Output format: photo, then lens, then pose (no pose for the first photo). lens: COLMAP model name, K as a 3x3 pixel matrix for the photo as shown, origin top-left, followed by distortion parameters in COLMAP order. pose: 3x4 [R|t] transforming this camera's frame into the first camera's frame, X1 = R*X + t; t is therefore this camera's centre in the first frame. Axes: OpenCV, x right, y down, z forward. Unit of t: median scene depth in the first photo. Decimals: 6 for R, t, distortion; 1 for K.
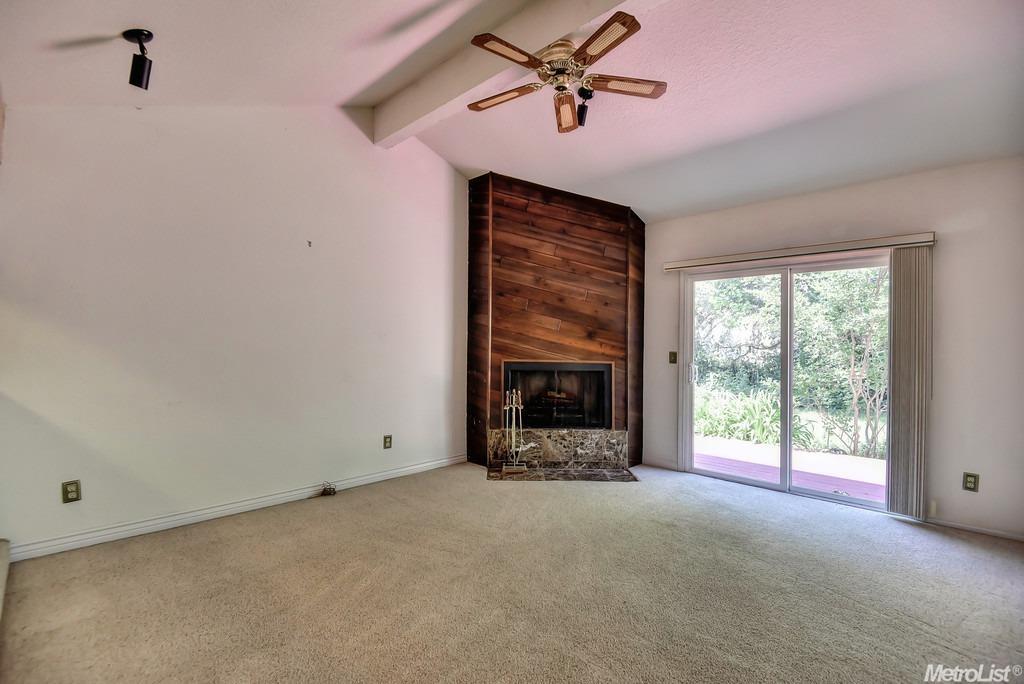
lens RADIAL K [[464.2, 0, 511.9], [0, 464.2, 341.0], [0, 0, 1]] dist [0.002641, -0.008496]
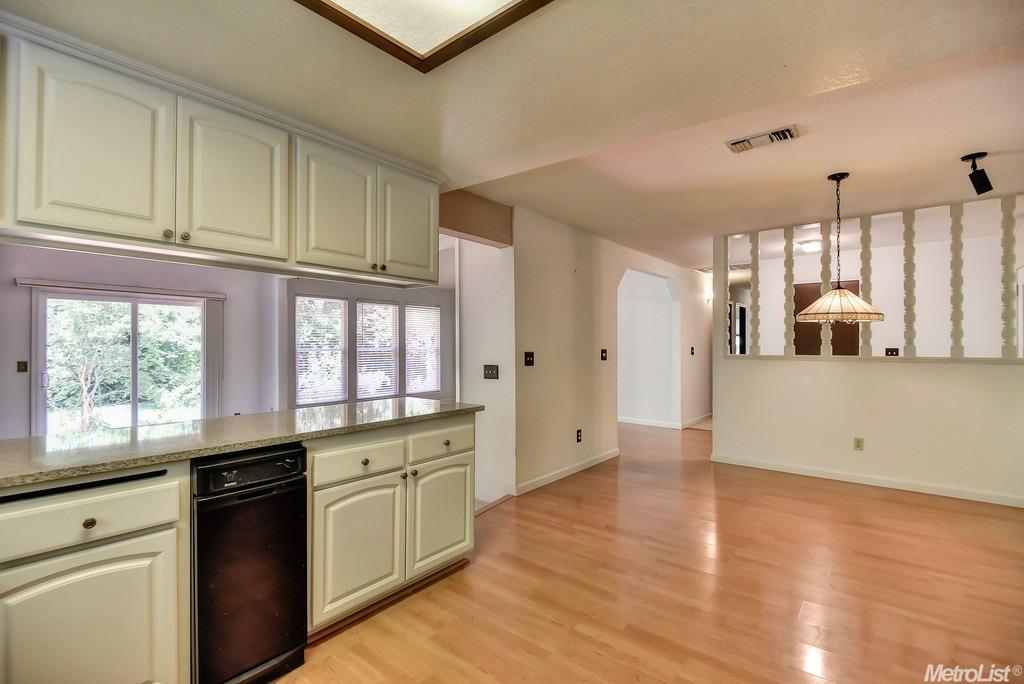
lens RADIAL K [[464.2, 0, 508.8], [0, 464.2, 340.3], [0, 0, 1]] dist [0.002641, -0.008496]
pose [[-0.088925, -0.005279, 0.996024, -0.813449], [-0.008243, 0.999956, 0.004564, -0.039117], [-0.996004, -0.007804, -0.088965, -0.022883]]
